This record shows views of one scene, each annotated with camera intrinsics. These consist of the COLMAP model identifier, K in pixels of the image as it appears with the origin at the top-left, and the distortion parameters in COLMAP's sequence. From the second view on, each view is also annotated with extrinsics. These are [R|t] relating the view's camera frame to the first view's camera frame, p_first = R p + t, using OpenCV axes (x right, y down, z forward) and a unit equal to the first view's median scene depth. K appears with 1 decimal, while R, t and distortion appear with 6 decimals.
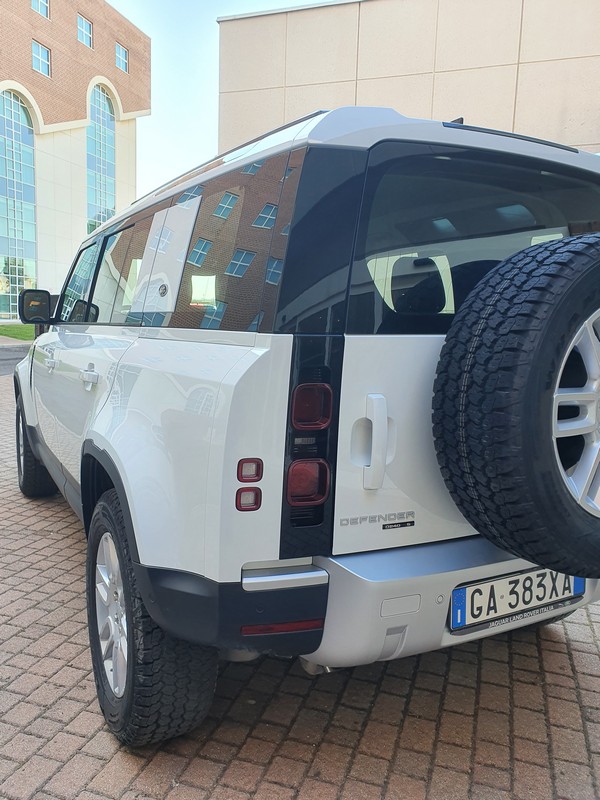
lens RADIAL K [[601.9, 0, 299.6], [0, 601.9, 389.7], [0, 0, 1]] dist [-0.036530, 0.109301]
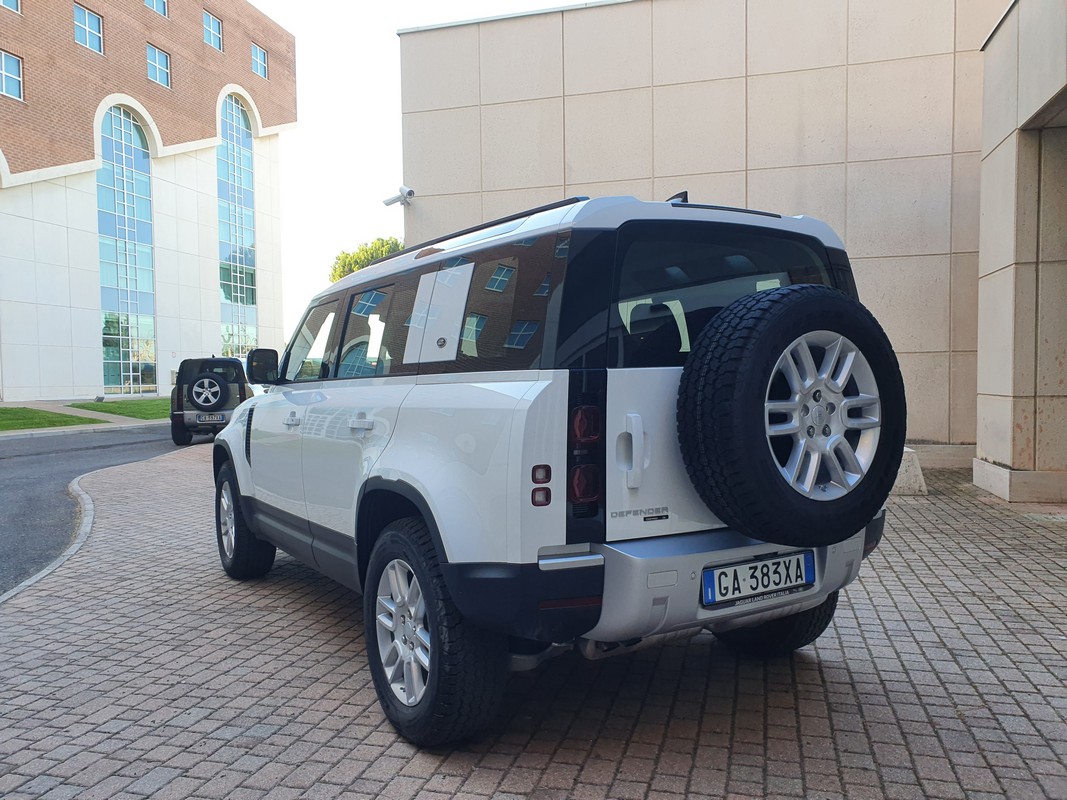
lens RADIAL K [[812.2, 0, 533.5], [0, 812.2, 400.0], [0, 0, 1]] dist [0.057119, -0.001657]
pose [[0.997636, -0.042230, 0.054221, -0.151554], [0.047103, 0.994646, -0.091980, 0.108629], [-0.050047, 0.094317, 0.994284, -0.615360]]
